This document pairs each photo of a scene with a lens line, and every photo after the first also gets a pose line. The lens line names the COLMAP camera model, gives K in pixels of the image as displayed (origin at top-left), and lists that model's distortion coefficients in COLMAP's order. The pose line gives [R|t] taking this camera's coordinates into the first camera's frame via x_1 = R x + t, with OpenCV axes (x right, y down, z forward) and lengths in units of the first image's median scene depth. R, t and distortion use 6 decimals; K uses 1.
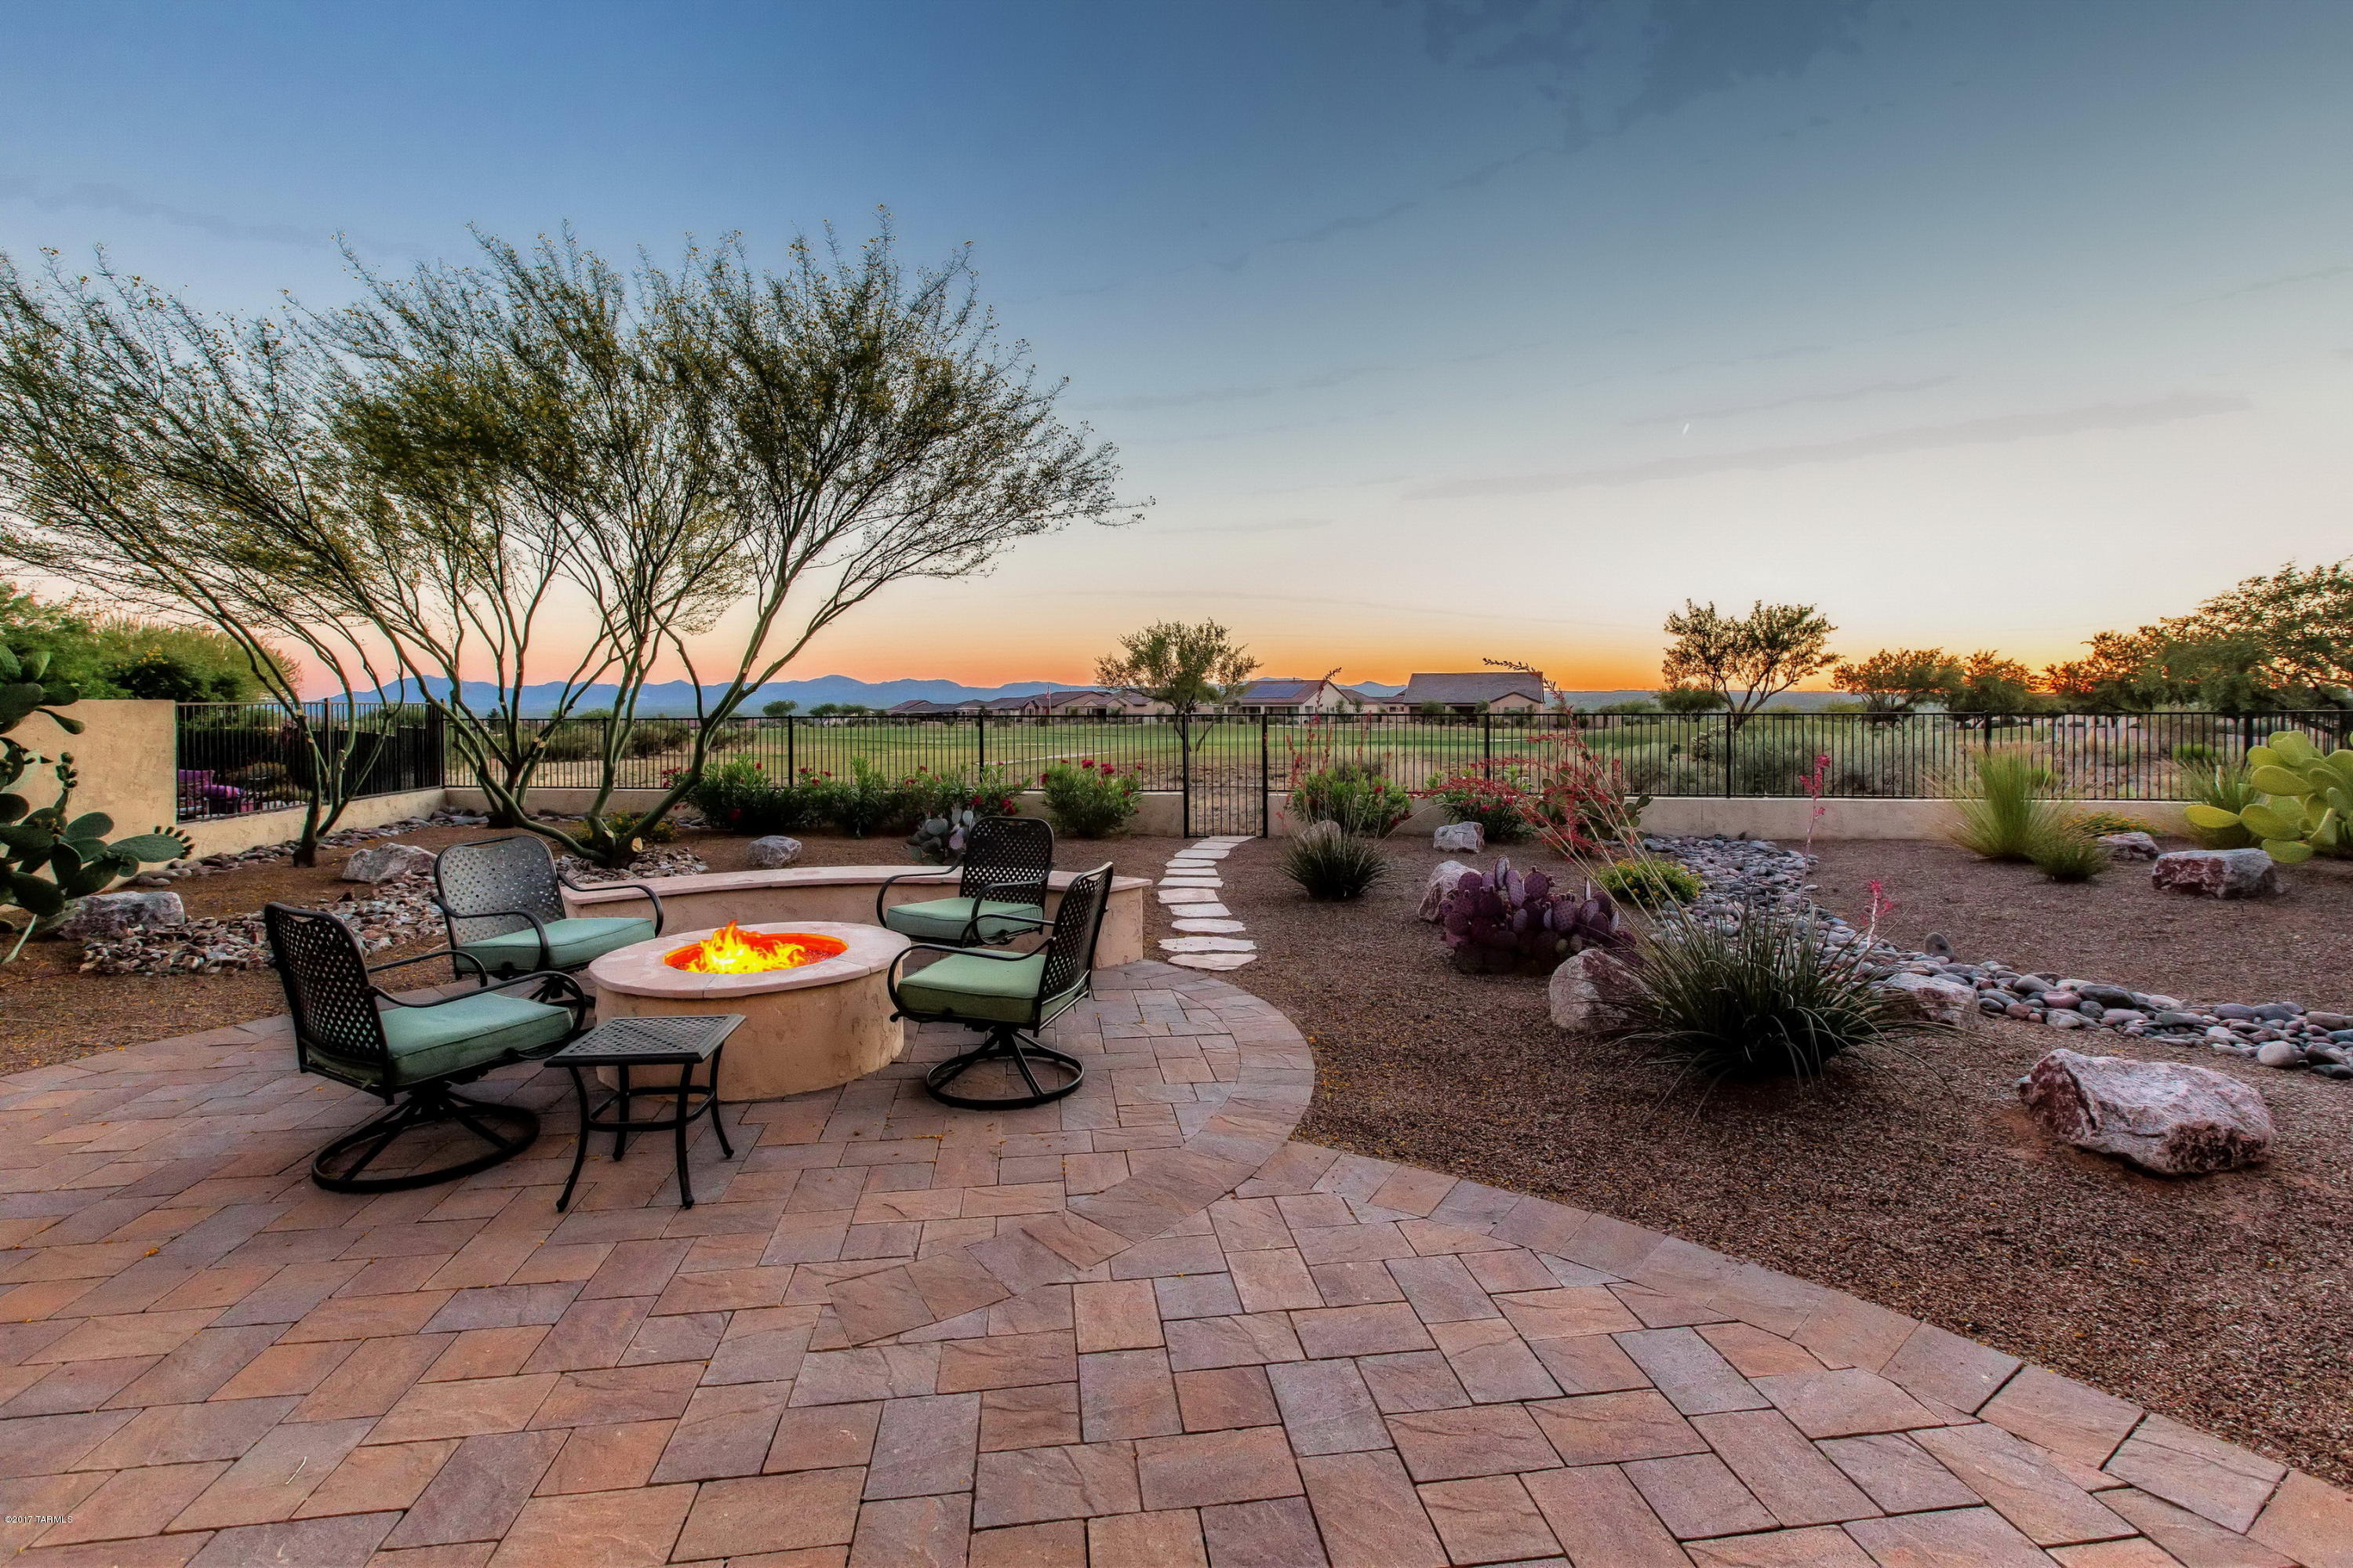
lens RADIAL K [[1114.1, 0, 1202.7], [0, 1114.1, 683.0], [0, 0, 1]] dist [0.002228, 0.000065]
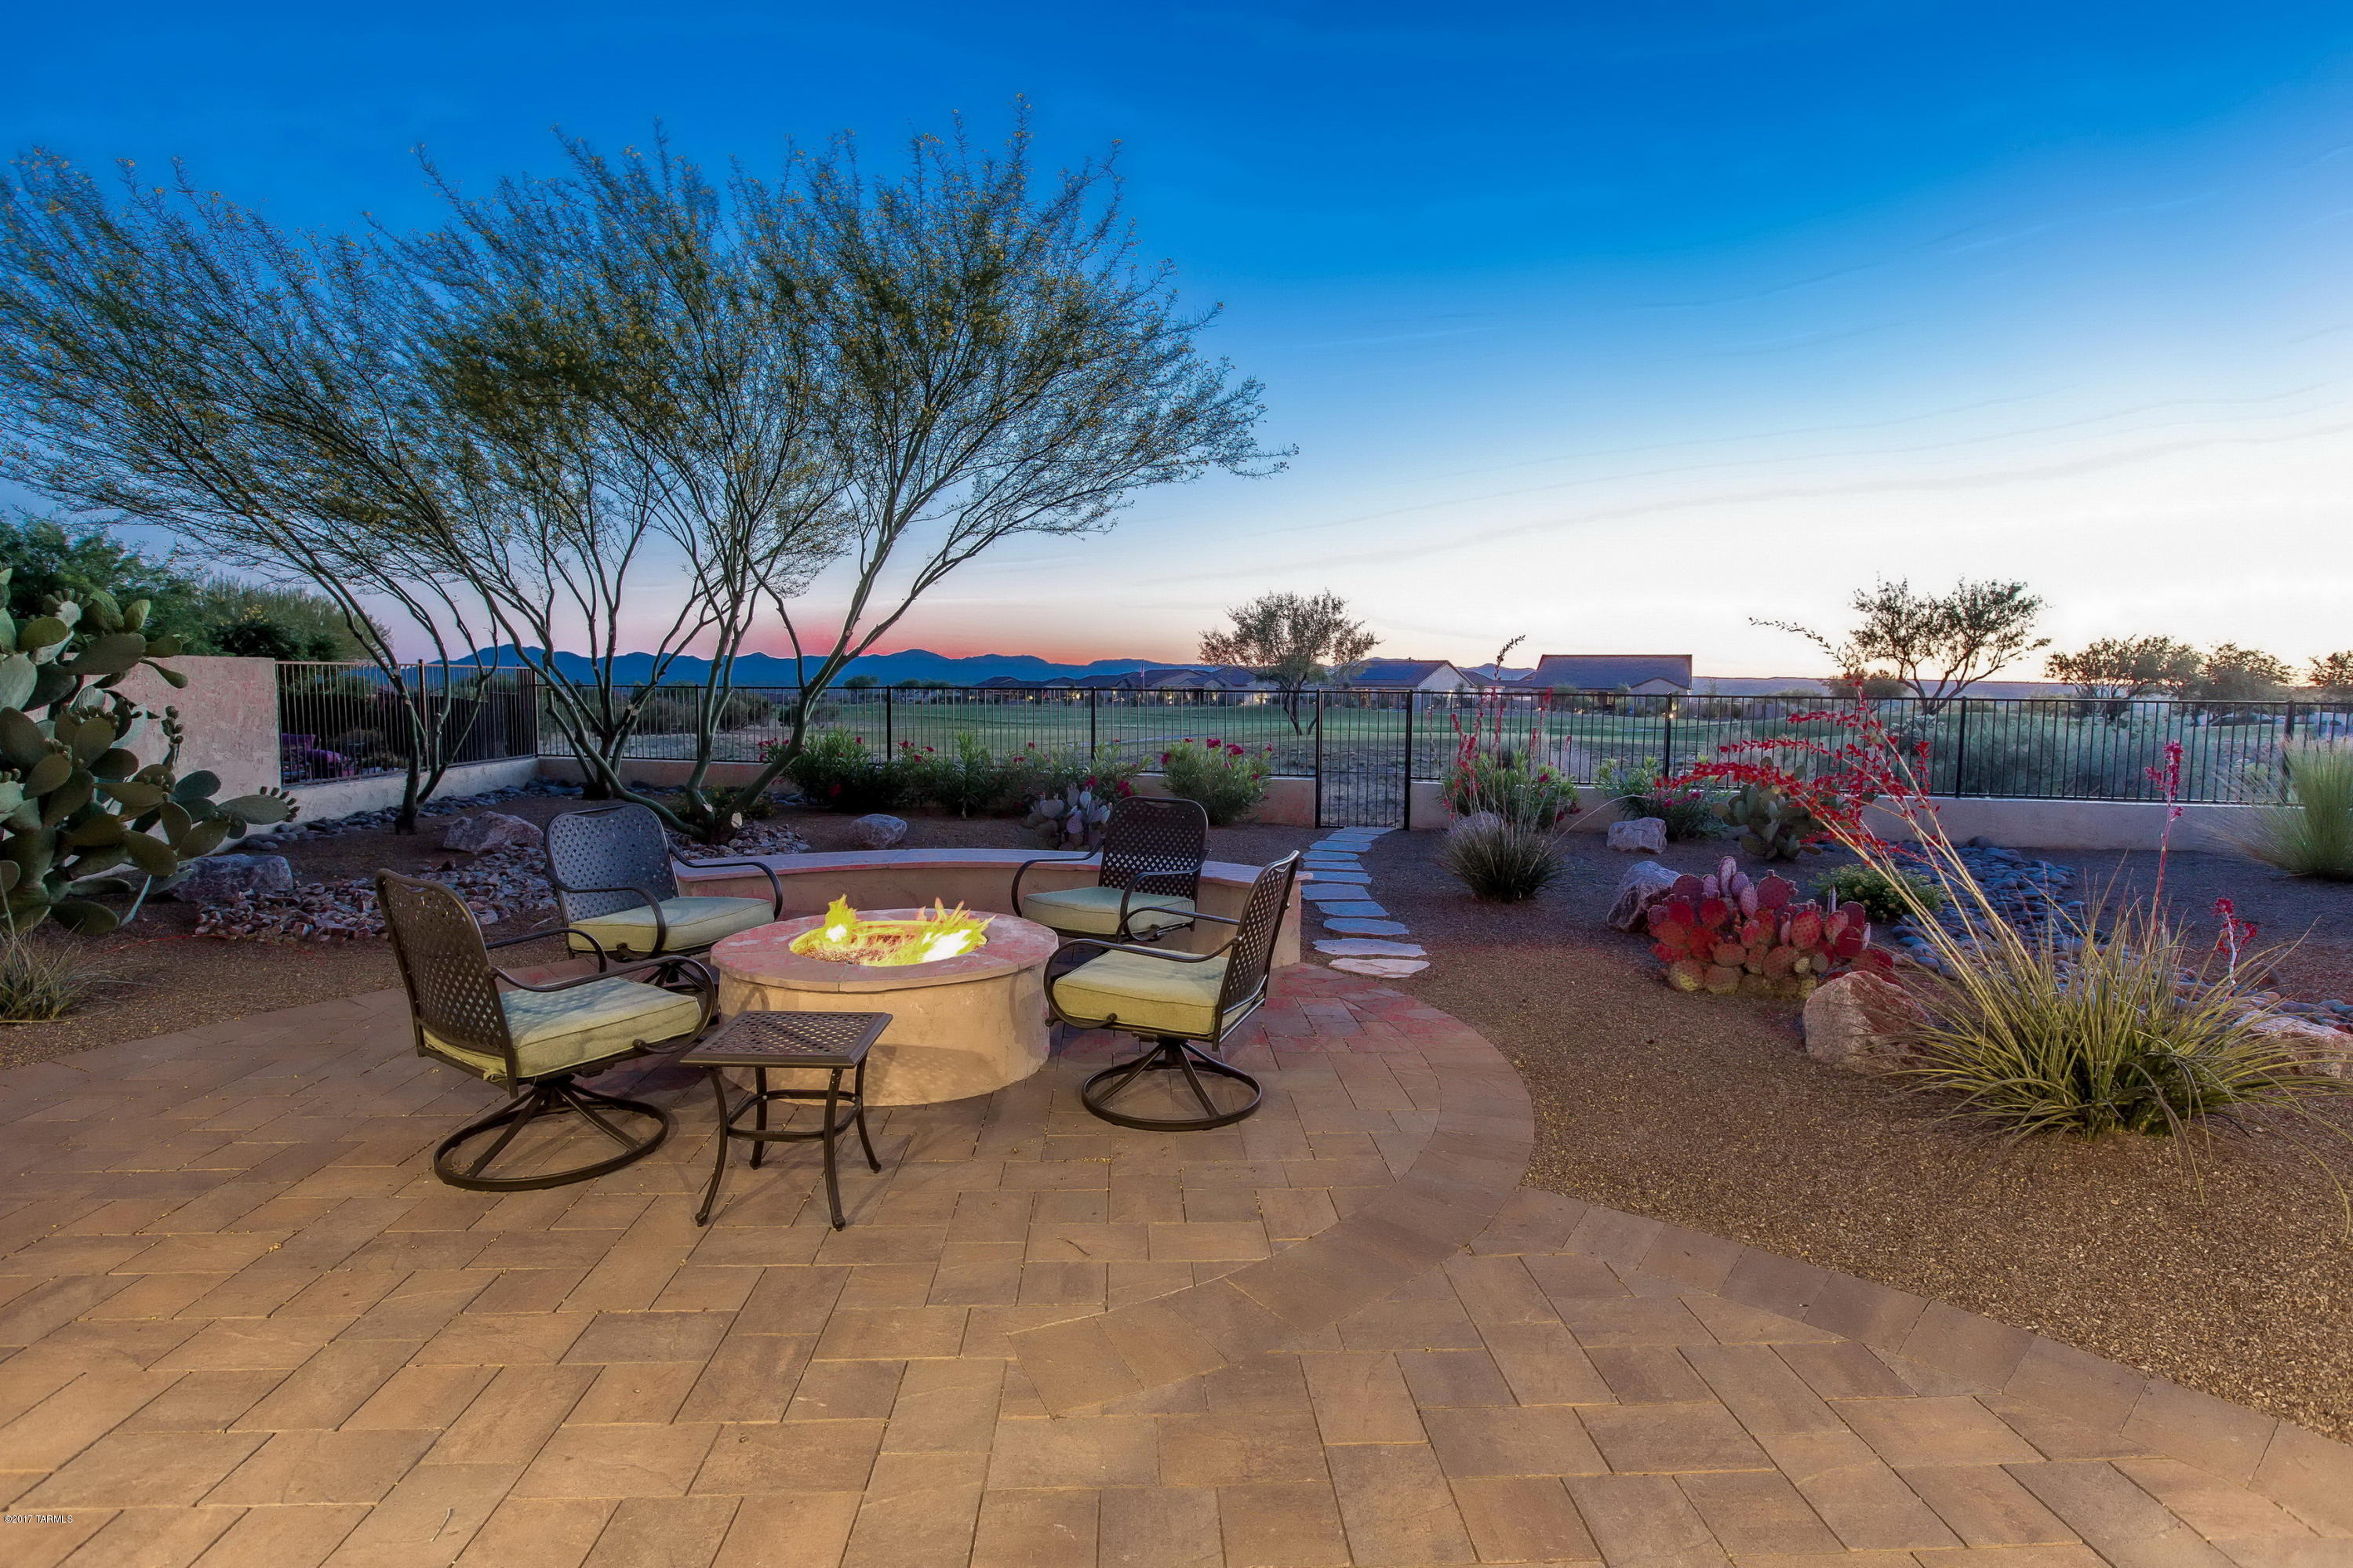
lens RADIAL K [[1205.2, 0, 1194.6], [0, 1205.2, 746.5], [0, 0, 1]] dist [-0.000254, 0.000905]
pose [[0.995531, 0.019402, -0.092423, -0.033746], [-0.012861, 0.997404, 0.070858, 0.007155], [0.093558, -0.069352, 0.993195, 0.036903]]
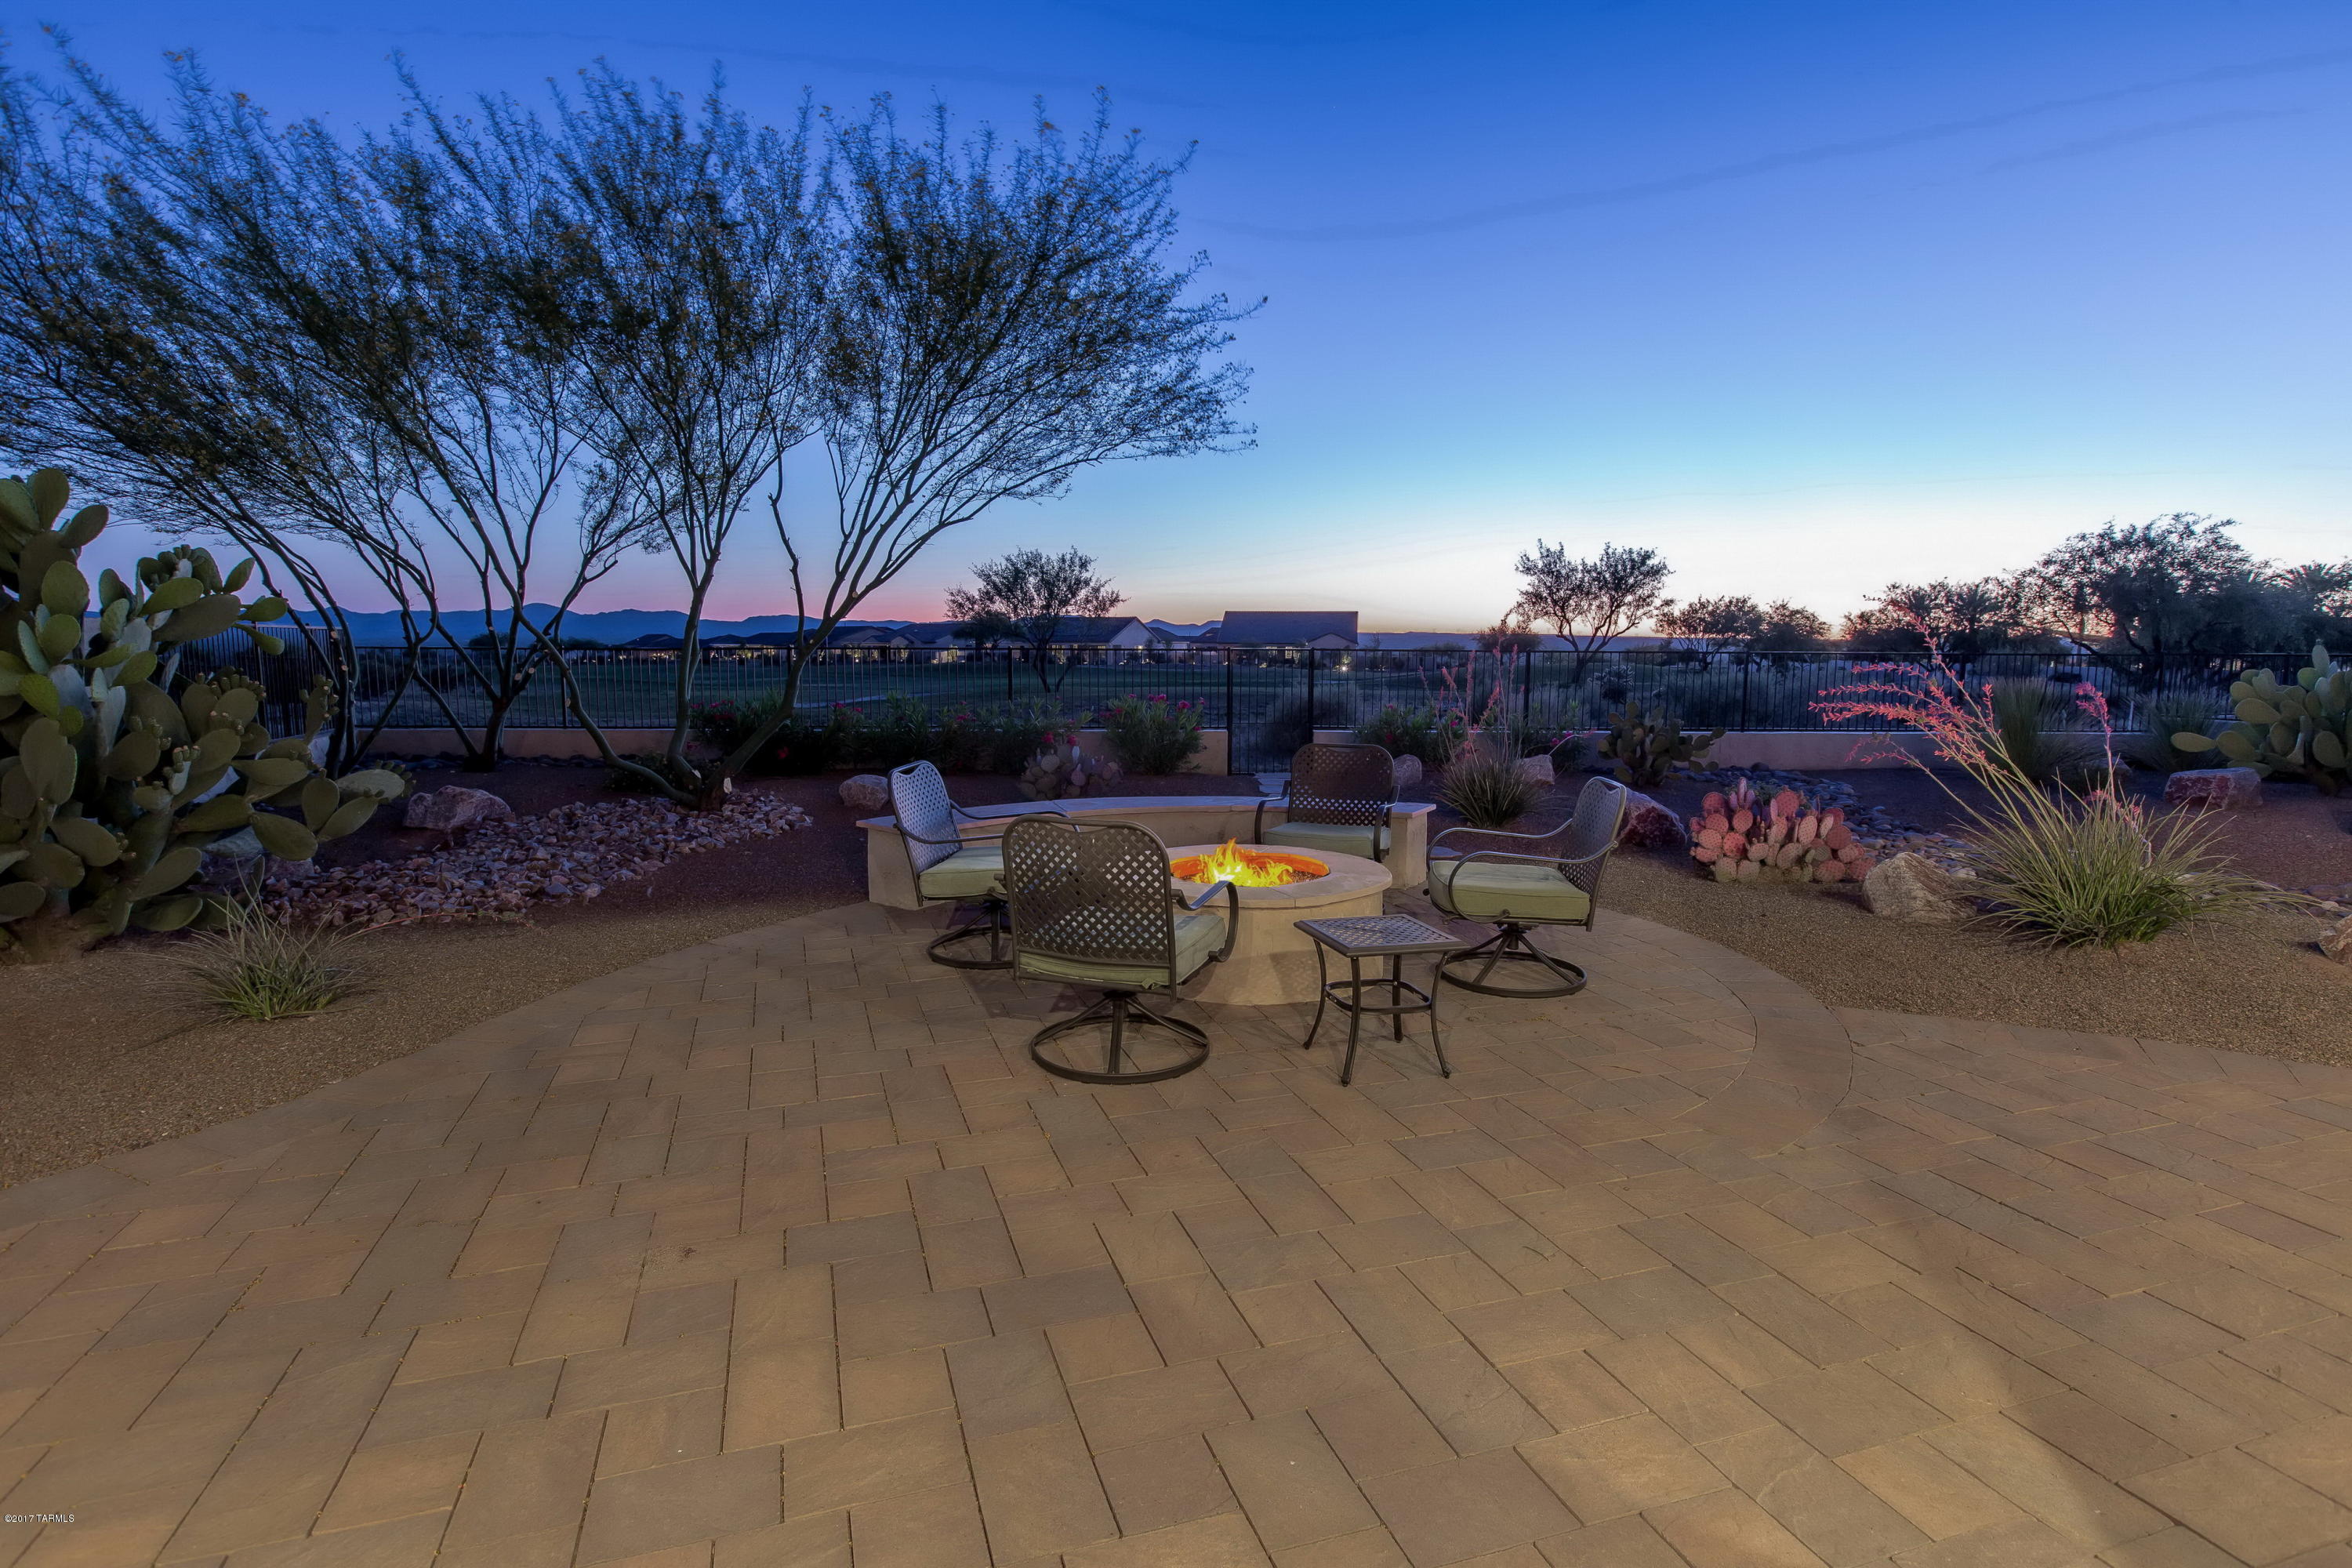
lens RADIAL K [[1204.7, 0, 1223.9], [0, 1204.7, 742.6], [0, 0, 1]] dist [-0.000254, 0.000905]
pose [[0.981546, -0.005986, 0.191132, -0.293333], [-0.013374, 0.994914, 0.099840, 0.006426], [-0.190757, -0.100553, 0.976474, -0.031972]]
